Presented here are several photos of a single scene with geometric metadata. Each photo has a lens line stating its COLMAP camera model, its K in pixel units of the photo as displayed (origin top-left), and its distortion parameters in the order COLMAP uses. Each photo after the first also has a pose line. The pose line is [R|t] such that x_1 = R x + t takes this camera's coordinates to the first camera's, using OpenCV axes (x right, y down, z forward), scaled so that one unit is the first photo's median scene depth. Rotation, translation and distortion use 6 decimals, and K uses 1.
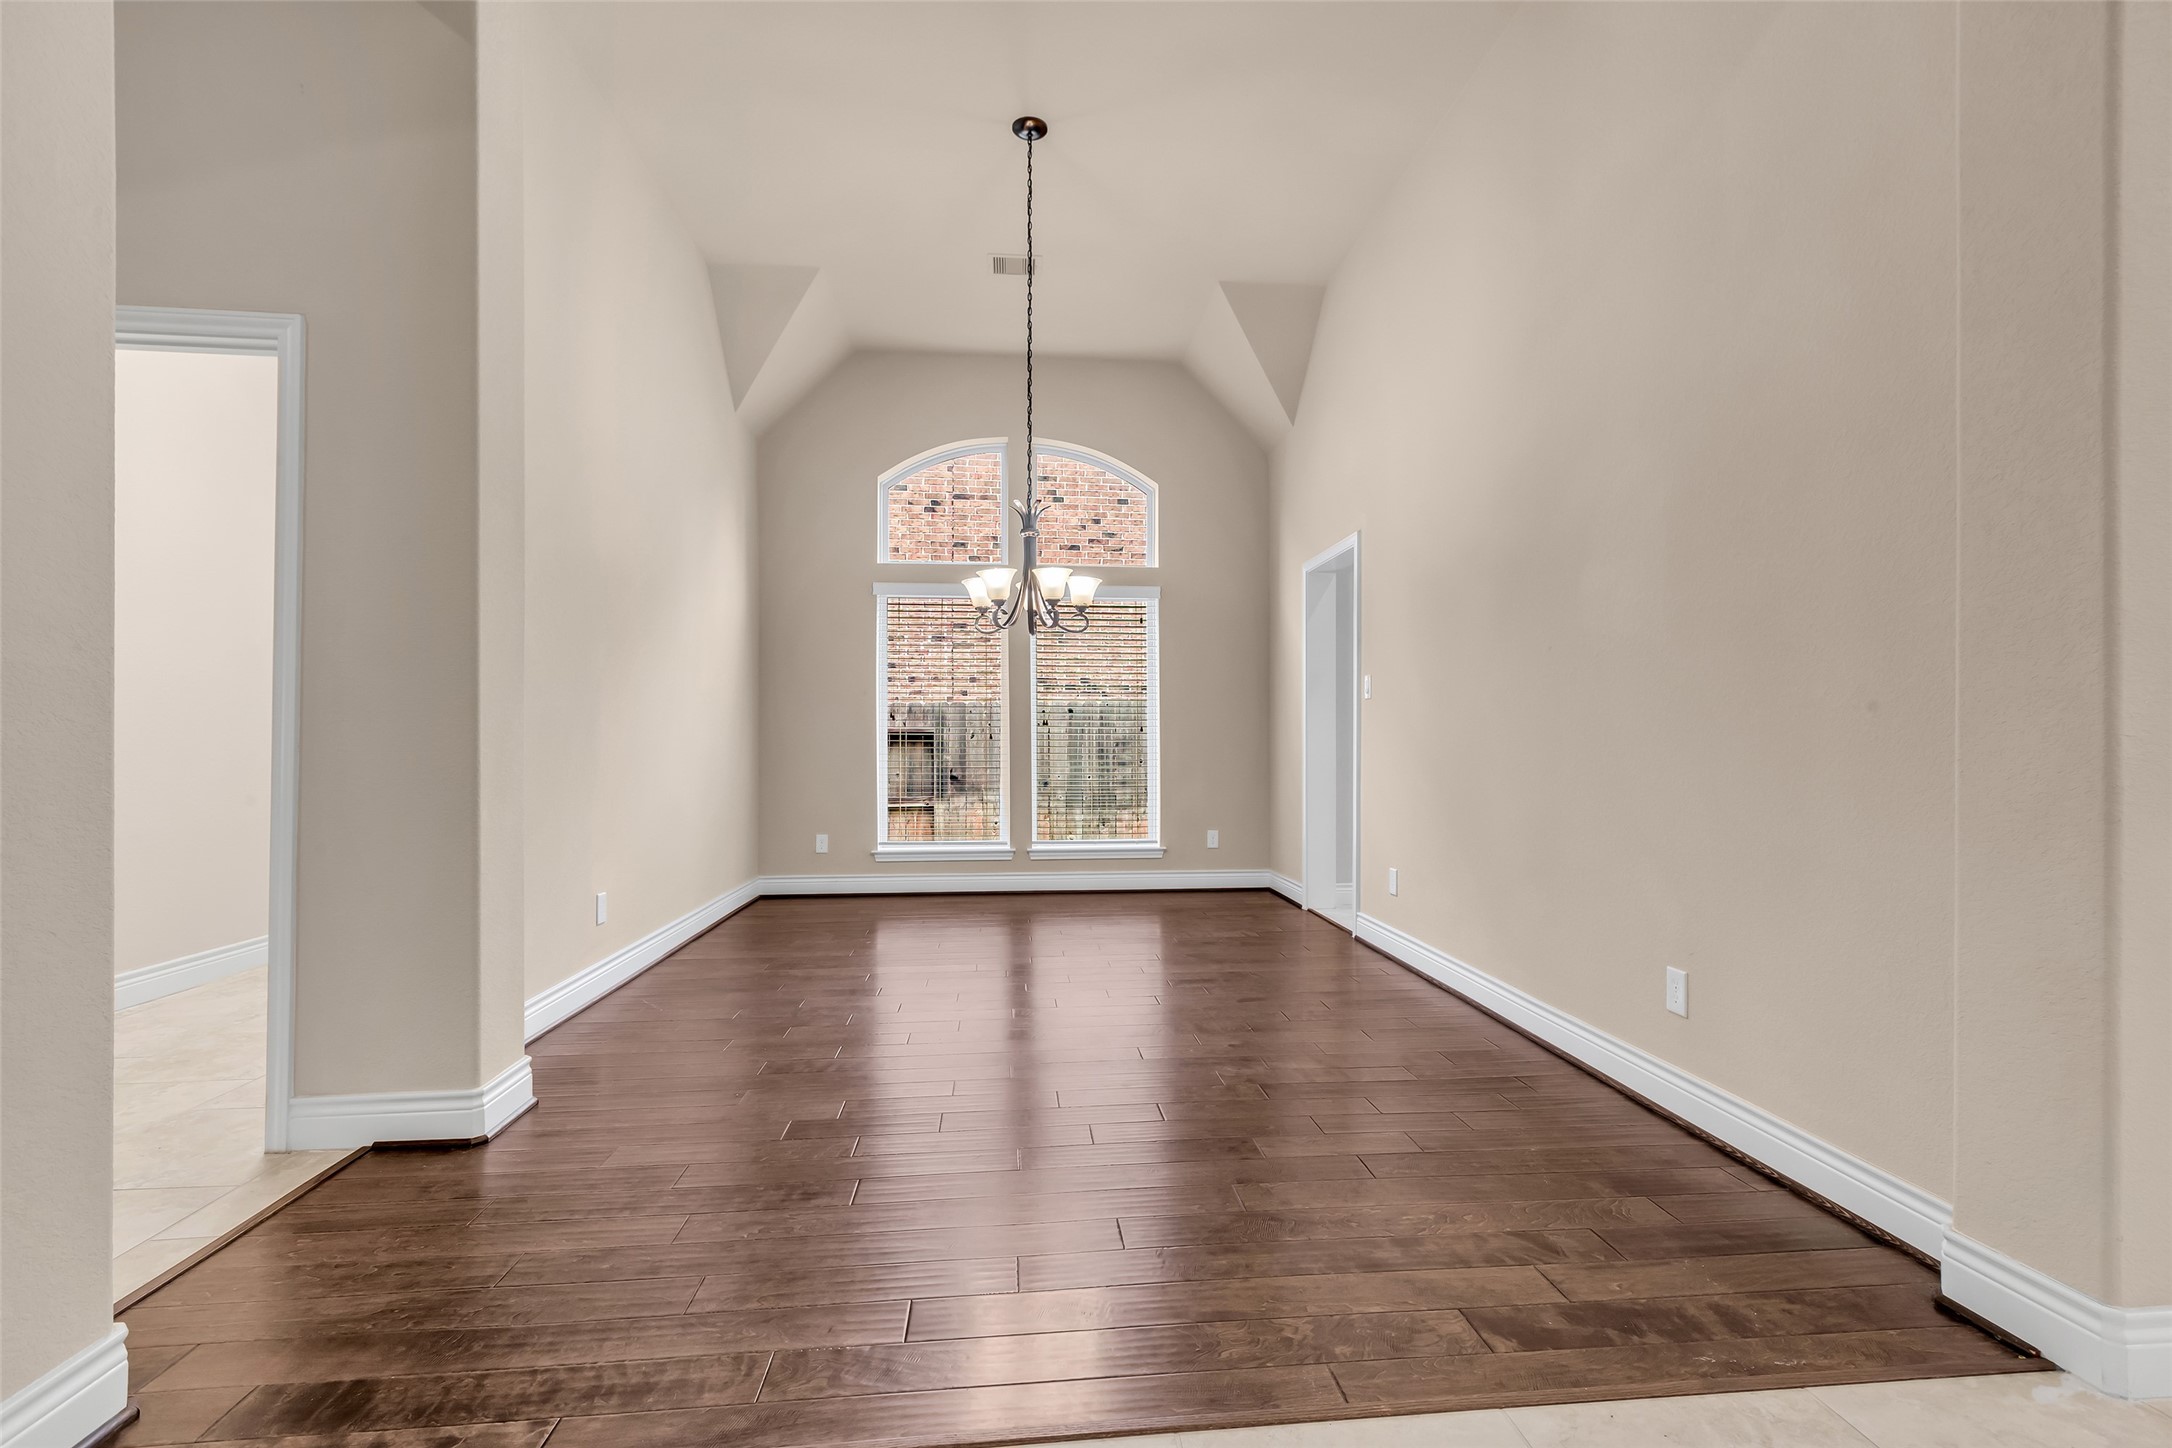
lens RADIAL K [[977.1, 0, 1095.4], [0, 977.1, 741.7], [0, 0, 1]] dist [0.011737, -0.004832]
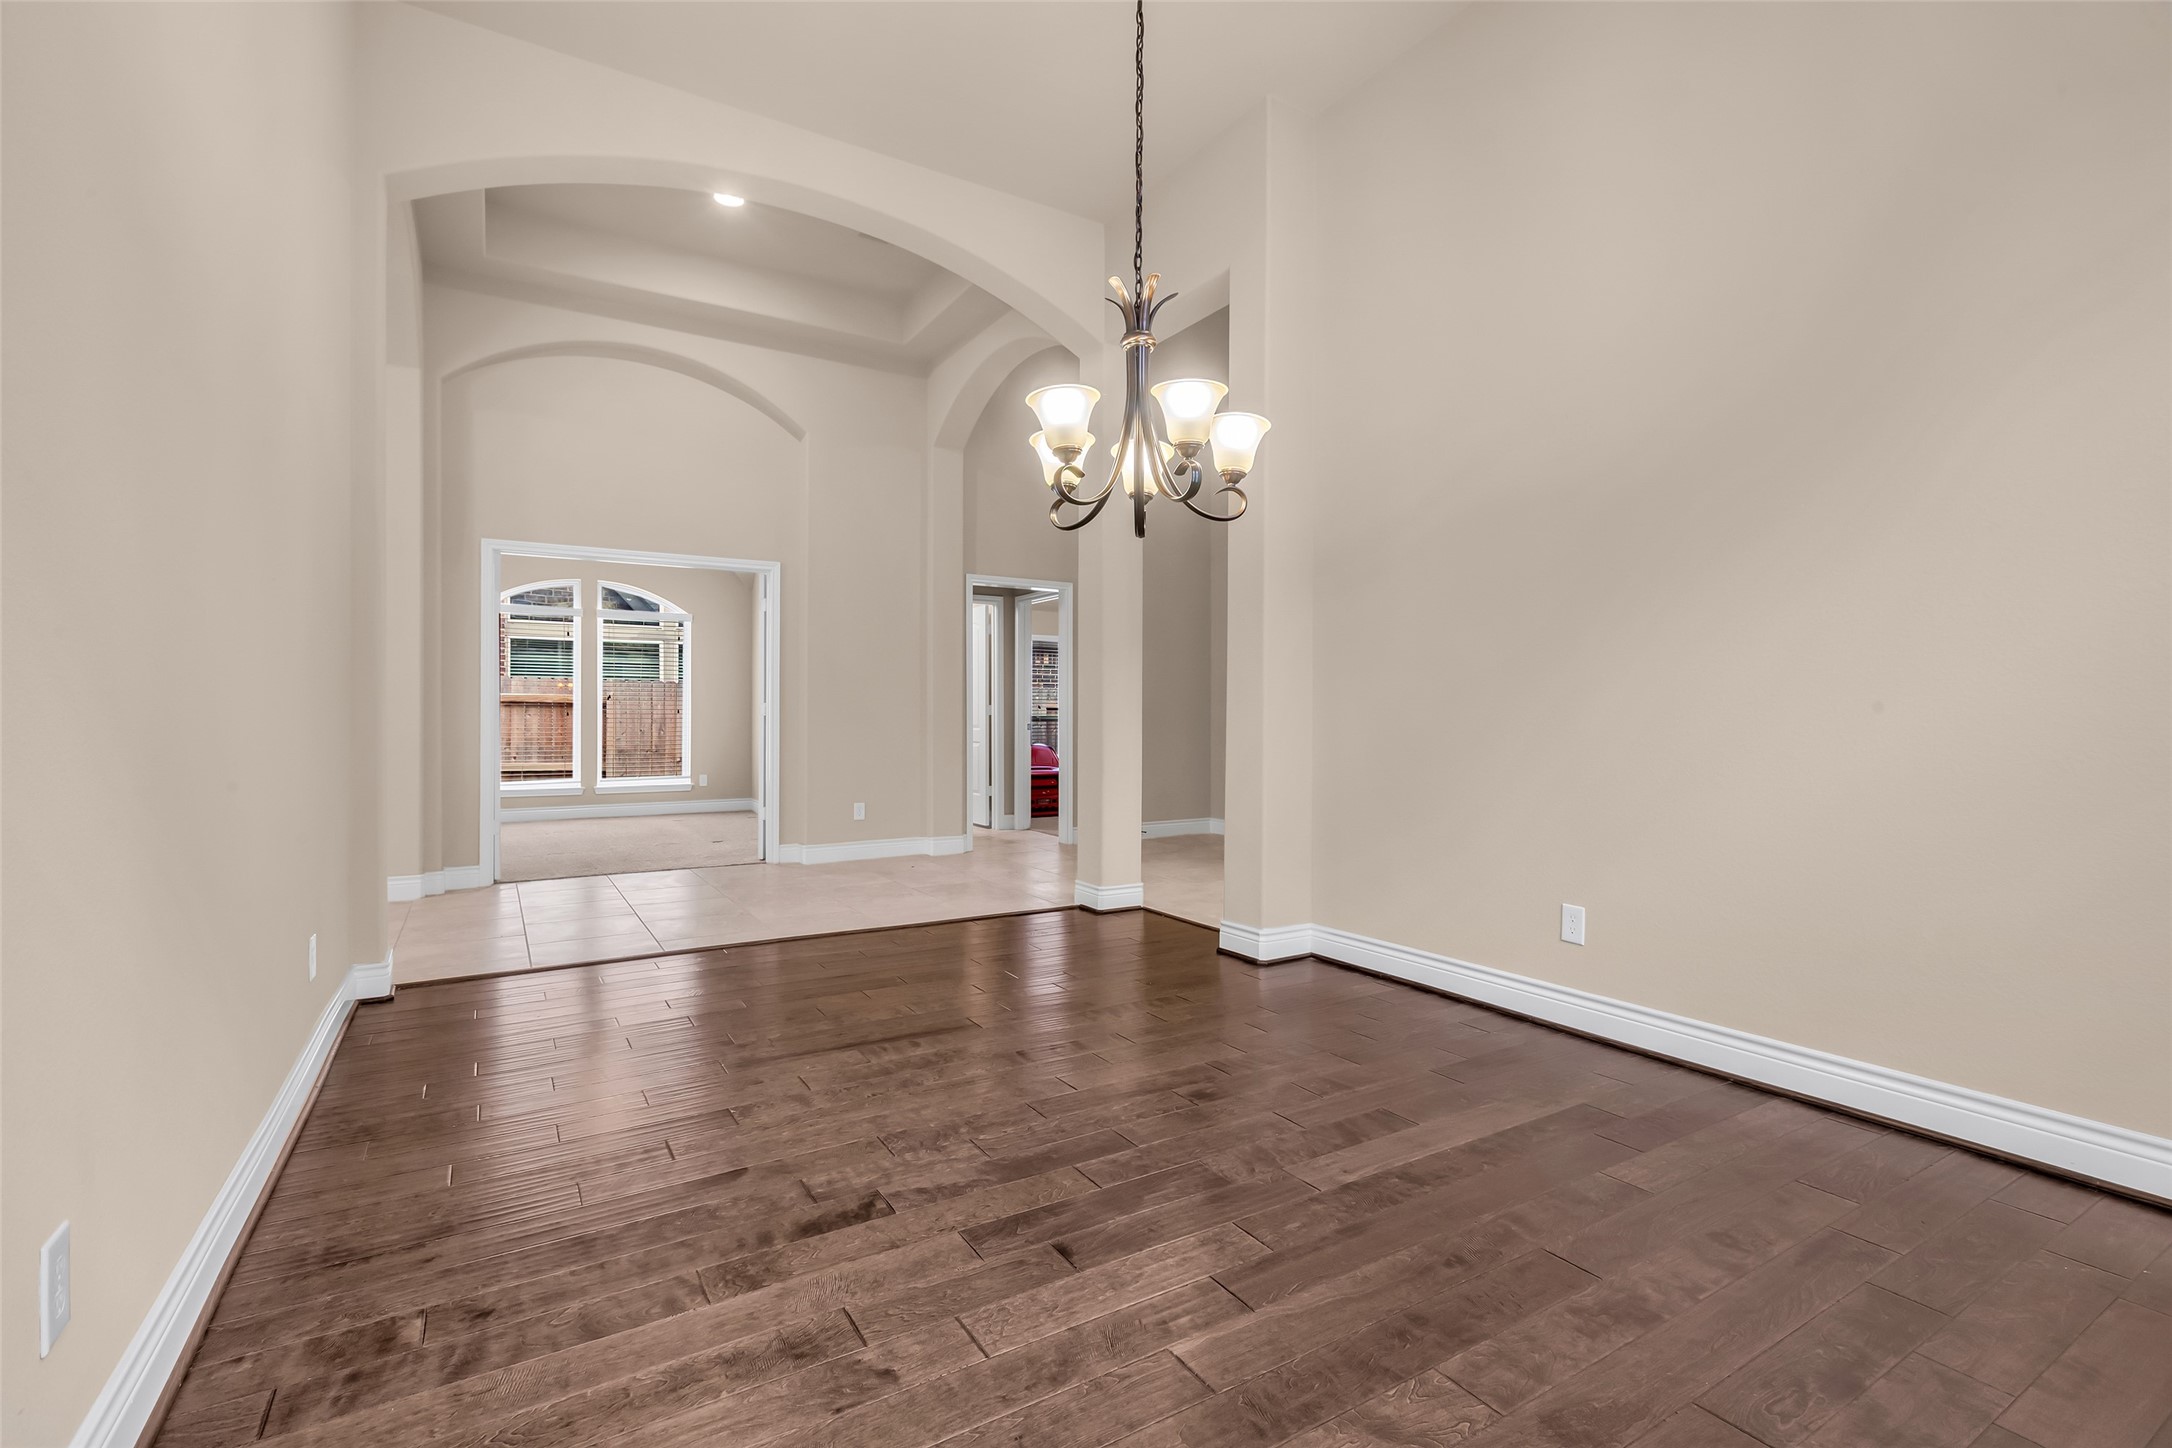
lens RADIAL K [[977.1, 0, 1095.4], [0, 977.1, 741.7], [0, 0, 1]] dist [0.011737, -0.004832]
pose [[-0.897011, 0.008434, -0.441927, 0.197342], [0.004182, 0.999935, 0.010594, 0.007471], [0.441988, 0.007655, -0.896988, 1.481668]]
